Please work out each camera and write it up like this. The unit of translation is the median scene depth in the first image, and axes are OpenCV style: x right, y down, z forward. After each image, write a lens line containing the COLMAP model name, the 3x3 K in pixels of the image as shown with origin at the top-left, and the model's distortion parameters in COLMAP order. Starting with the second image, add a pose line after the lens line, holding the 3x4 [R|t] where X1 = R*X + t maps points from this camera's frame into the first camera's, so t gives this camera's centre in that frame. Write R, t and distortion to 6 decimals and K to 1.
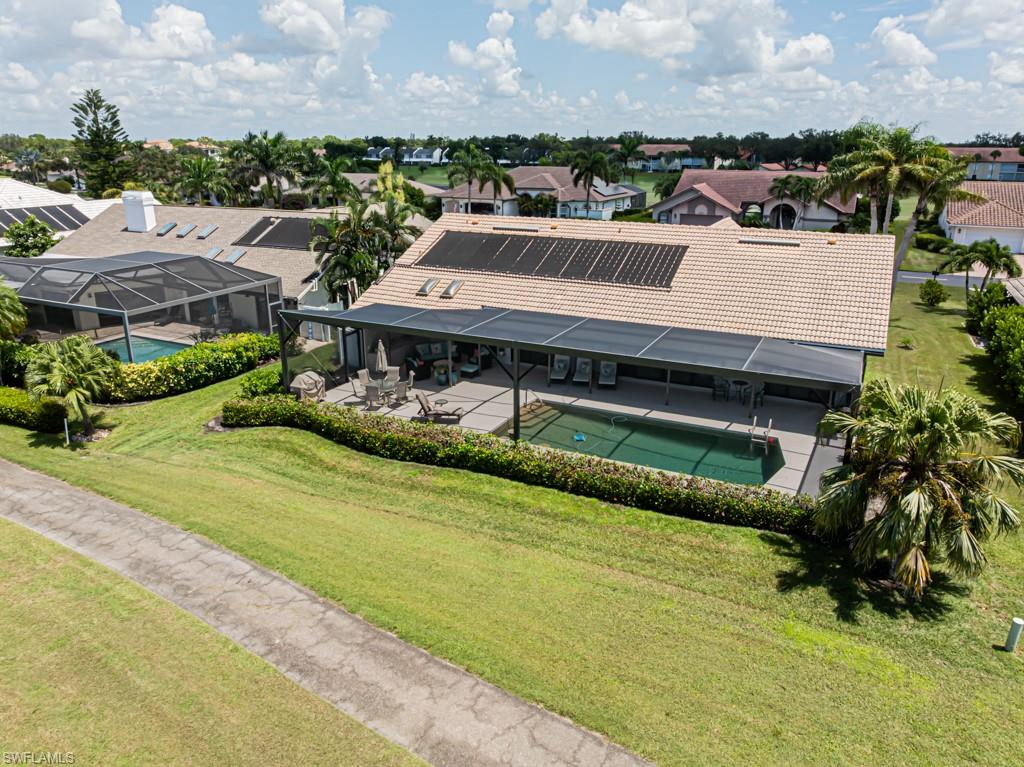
lens RADIAL K [[718.8, 0, 517.5], [0, 718.8, 378.4], [0, 0, 1]] dist [-0.049172, 0.019303]
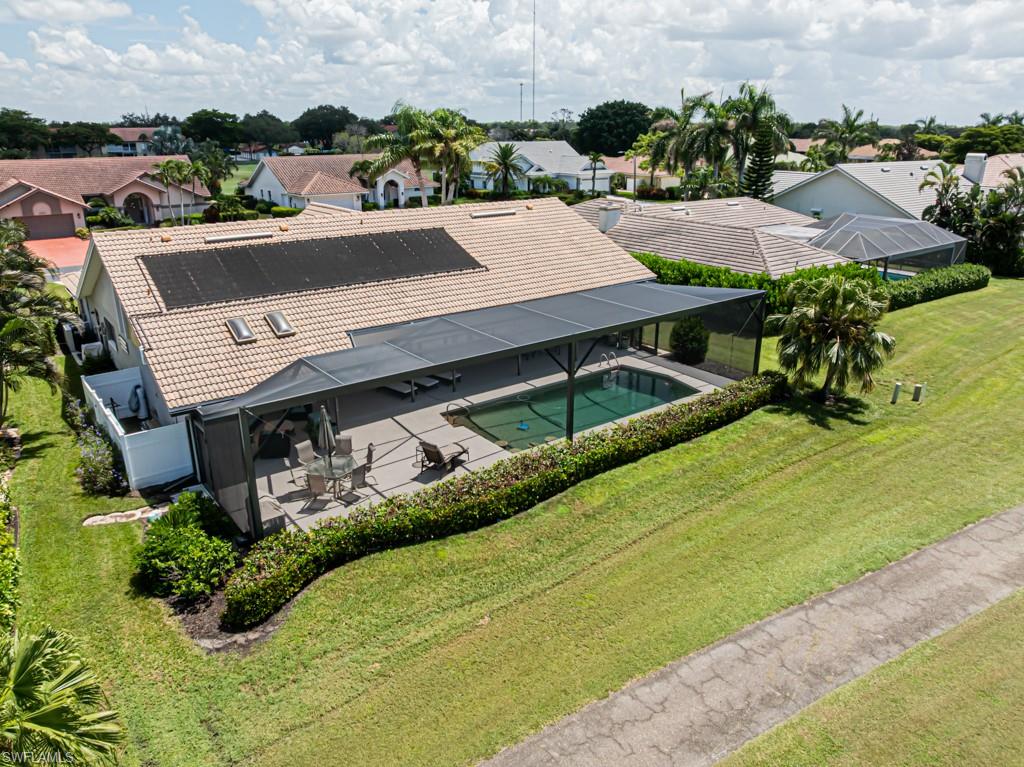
lens RADIAL K [[718.8, 0, 517.5], [0, 718.8, 378.4], [0, 0, 1]] dist [-0.049172, 0.019303]
pose [[0.441592, -0.296565, 0.846786, -0.661088], [0.275466, 0.943023, 0.186616, -0.149745], [-0.853882, 0.150853, 0.498125, 0.455852]]
